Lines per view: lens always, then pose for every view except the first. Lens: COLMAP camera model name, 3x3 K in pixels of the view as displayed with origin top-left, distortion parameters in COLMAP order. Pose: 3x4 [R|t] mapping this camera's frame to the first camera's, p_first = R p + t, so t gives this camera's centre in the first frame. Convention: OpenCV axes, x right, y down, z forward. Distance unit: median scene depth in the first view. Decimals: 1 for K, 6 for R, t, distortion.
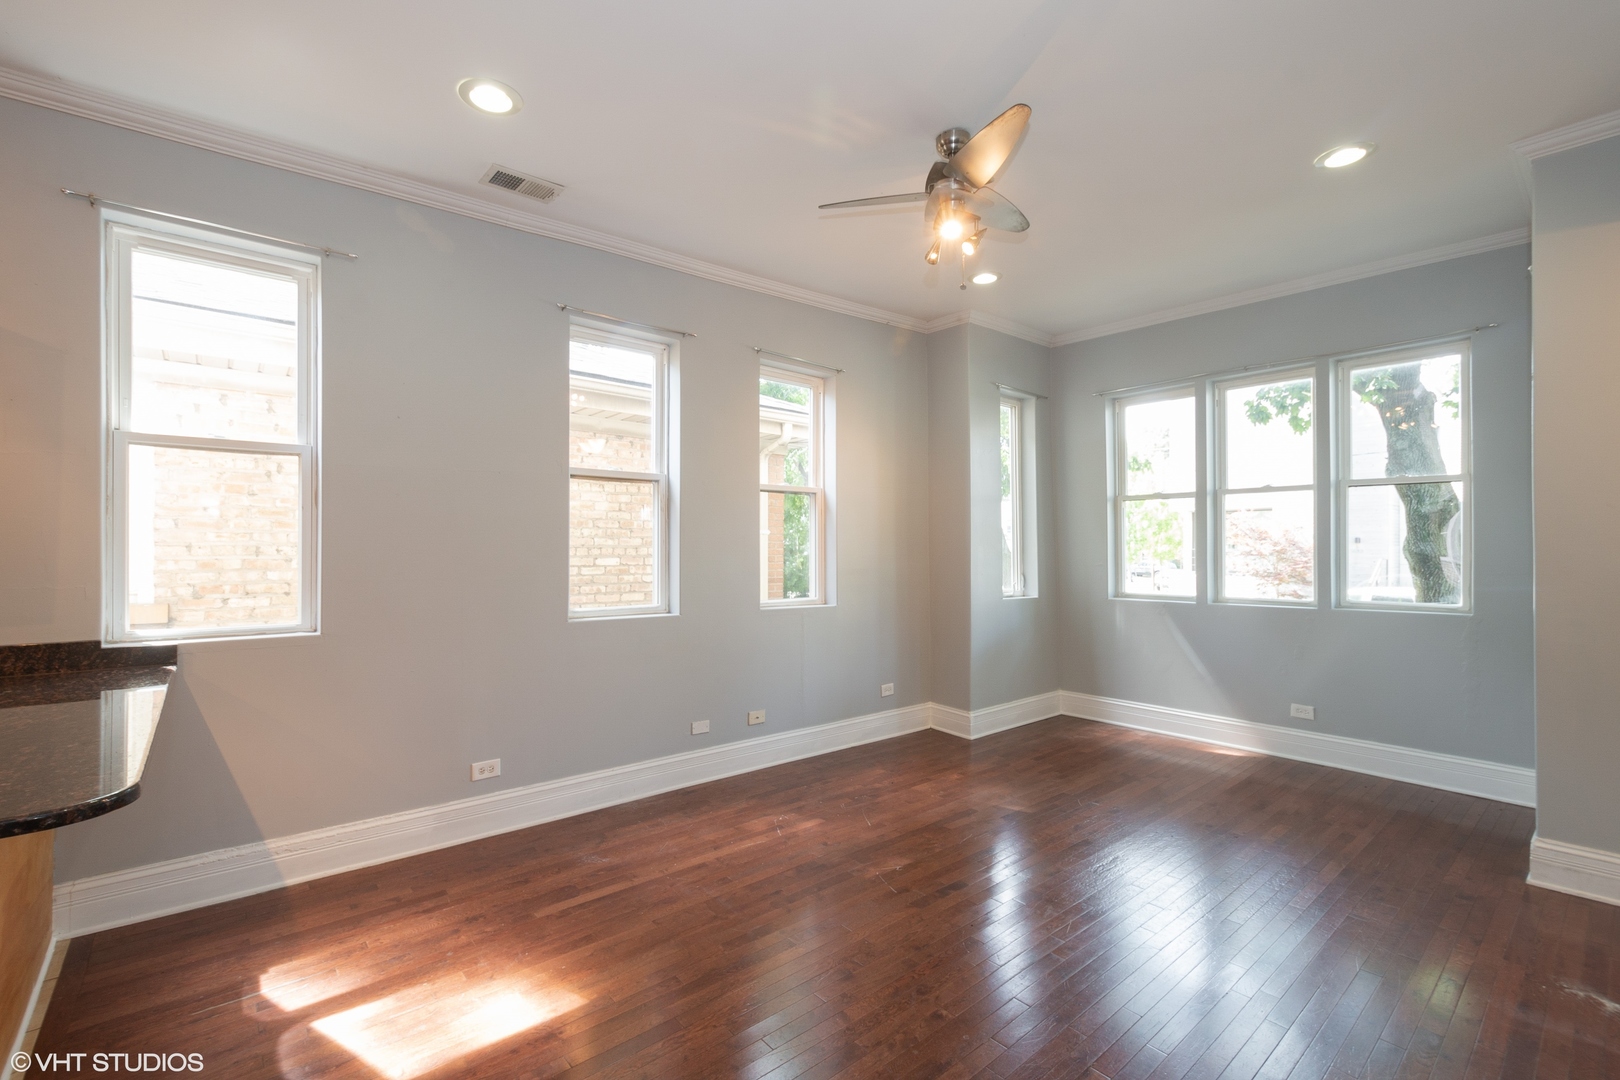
lens RADIAL K [[705.1, 0, 810.0], [0, 705.1, 540.0], [0, 0, 1]] dist [0.002574, 0.000281]
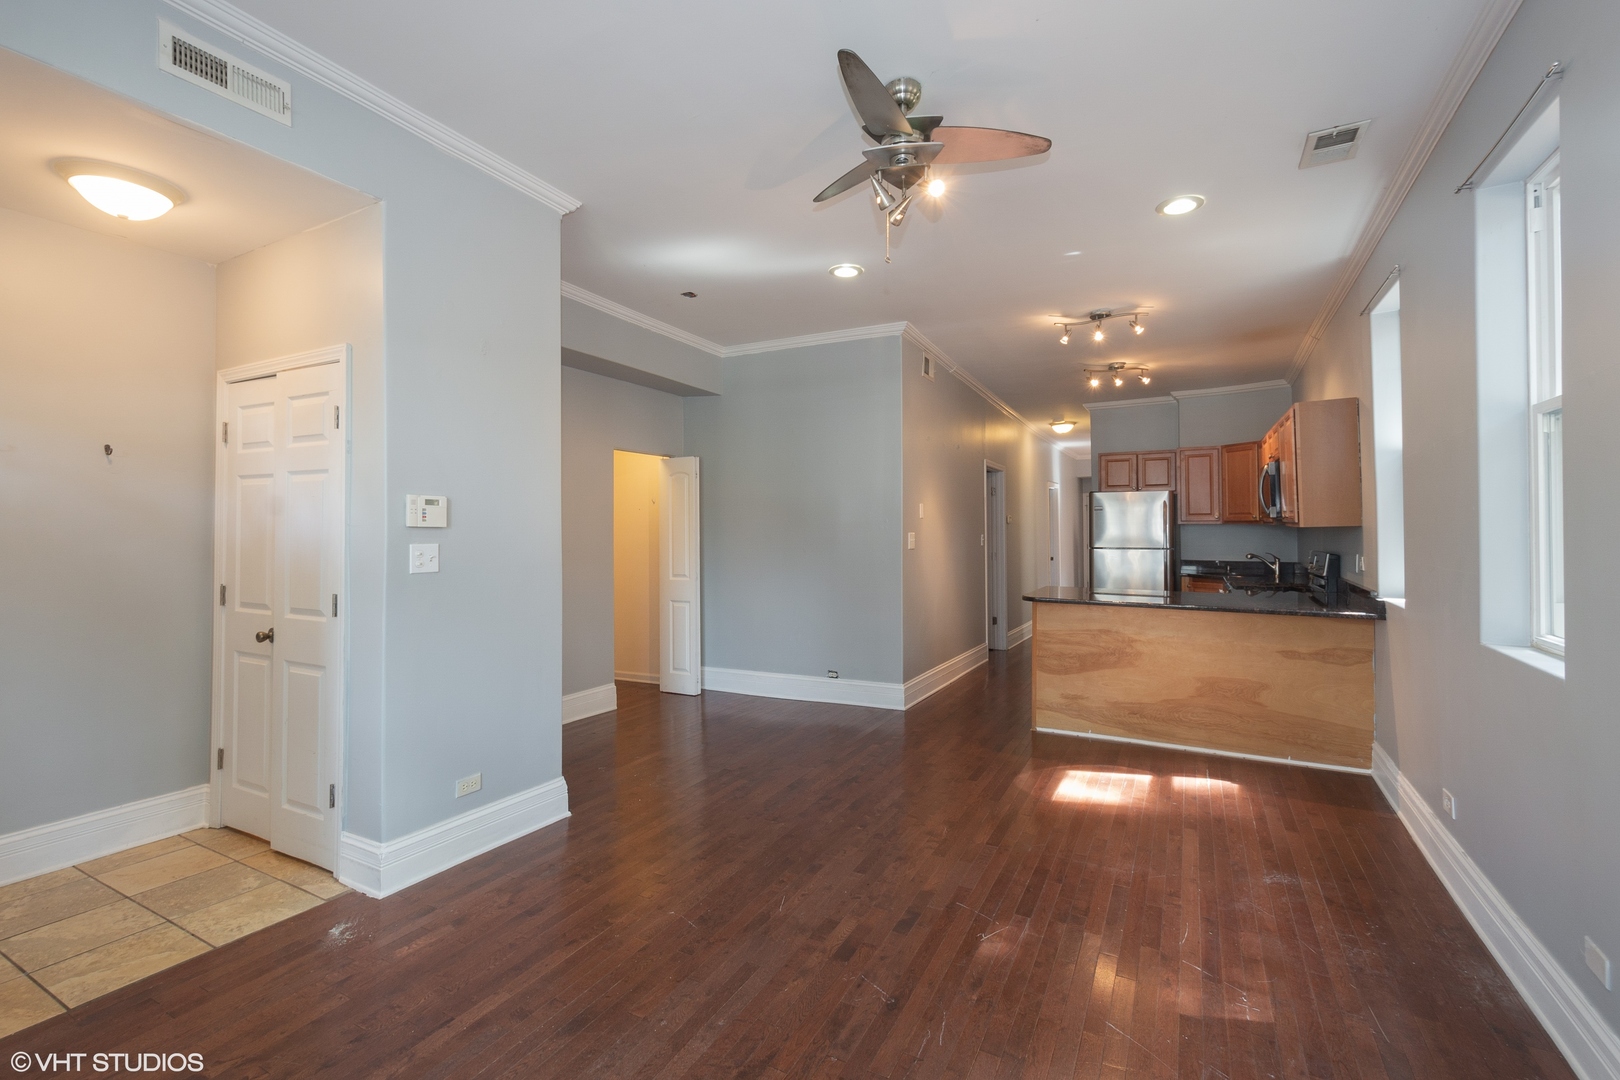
lens RADIAL K [[705.1, 0, 810.0], [0, 705.1, 540.0], [0, 0, 1]] dist [0.002574, 0.000281]
pose [[-0.937898, 0.001309, -0.346908, 0.387512], [0.004874, 0.999944, -0.009404, 0.016447], [0.346876, -0.010510, -0.937852, 1.120624]]
